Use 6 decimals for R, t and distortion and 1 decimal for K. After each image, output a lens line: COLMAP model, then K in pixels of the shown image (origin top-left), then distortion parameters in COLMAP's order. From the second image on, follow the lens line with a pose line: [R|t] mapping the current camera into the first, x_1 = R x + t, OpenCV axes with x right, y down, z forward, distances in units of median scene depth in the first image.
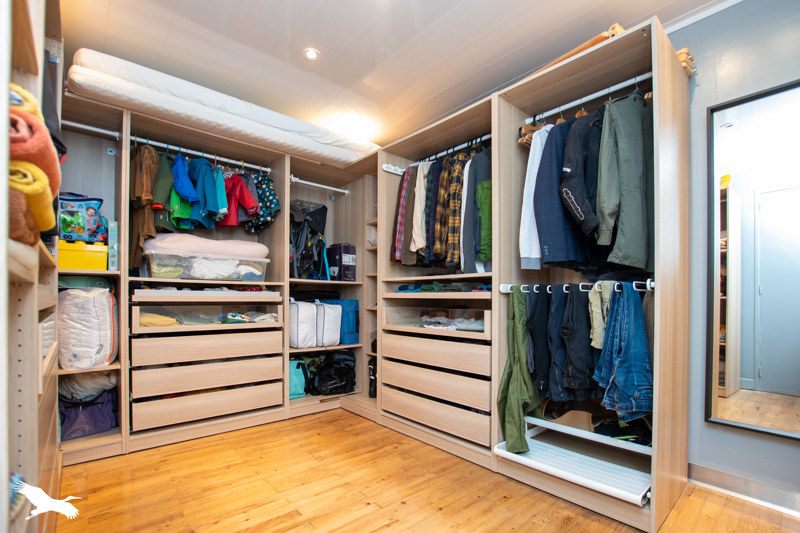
lens RADIAL K [[384.5, 0, 400.6], [0, 384.5, 298.8], [0, 0, 1]] dist [0.029398, -0.000022]
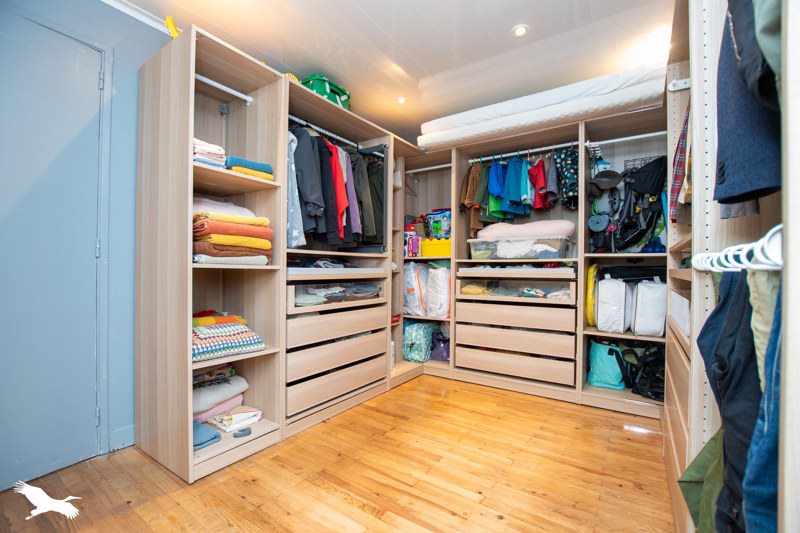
lens RADIAL K [[353.3, 0, 399.8], [0, 353.3, 271.0], [0, 0, 1]] dist [-0.001217, 0.000040]
pose [[0.266865, -0.007595, -0.963704, 0.458835], [-0.010243, 0.999890, -0.010717, 0.003332], [0.963680, 0.012731, 0.266757, 0.386728]]
